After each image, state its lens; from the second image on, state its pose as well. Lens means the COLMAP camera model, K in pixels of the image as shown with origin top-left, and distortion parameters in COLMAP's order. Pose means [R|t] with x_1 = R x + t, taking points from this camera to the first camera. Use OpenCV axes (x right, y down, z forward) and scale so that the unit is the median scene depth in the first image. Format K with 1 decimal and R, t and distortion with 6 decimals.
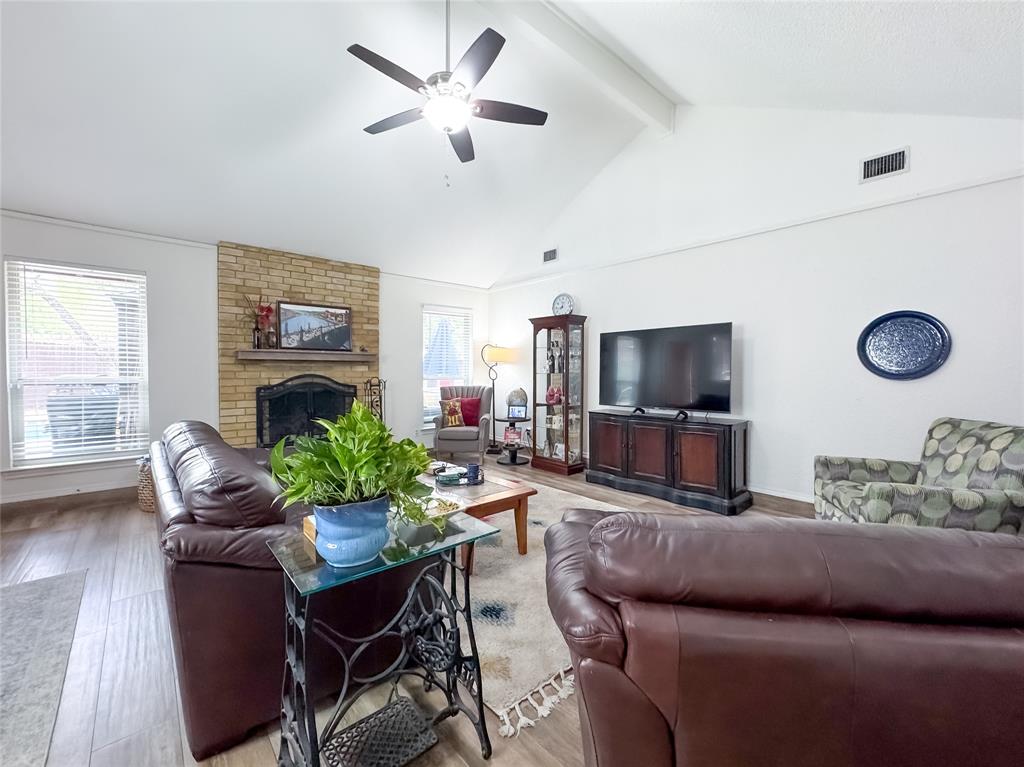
lens RADIAL K [[433.4, 0, 512.0], [0, 433.4, 383.5], [0, 0, 1]] dist [-0.001575, -0.000140]
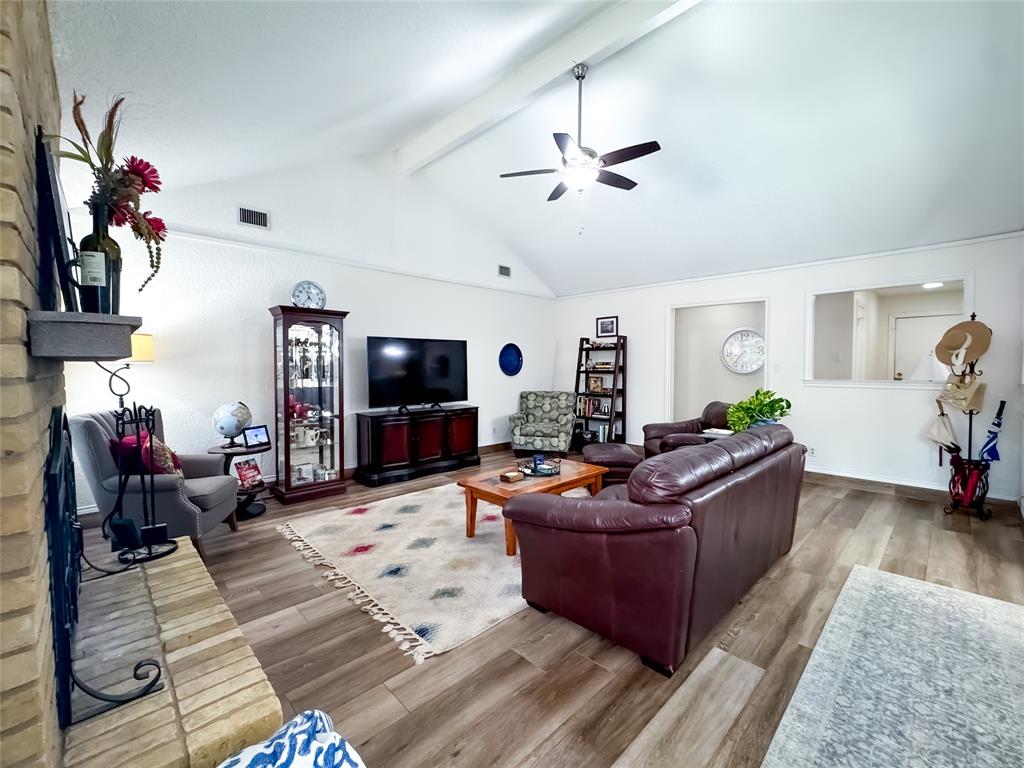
lens RADIAL K [[433.4, 0, 512.0], [0, 433.4, 384.0], [0, 0, 1]] dist [-0.001575, -0.000140]
pose [[-0.053859, -0.041001, 0.997706, -0.894153], [0.032352, 0.998560, 0.042783, -0.042494], [-0.998024, 0.034582, -0.052455, 0.807004]]
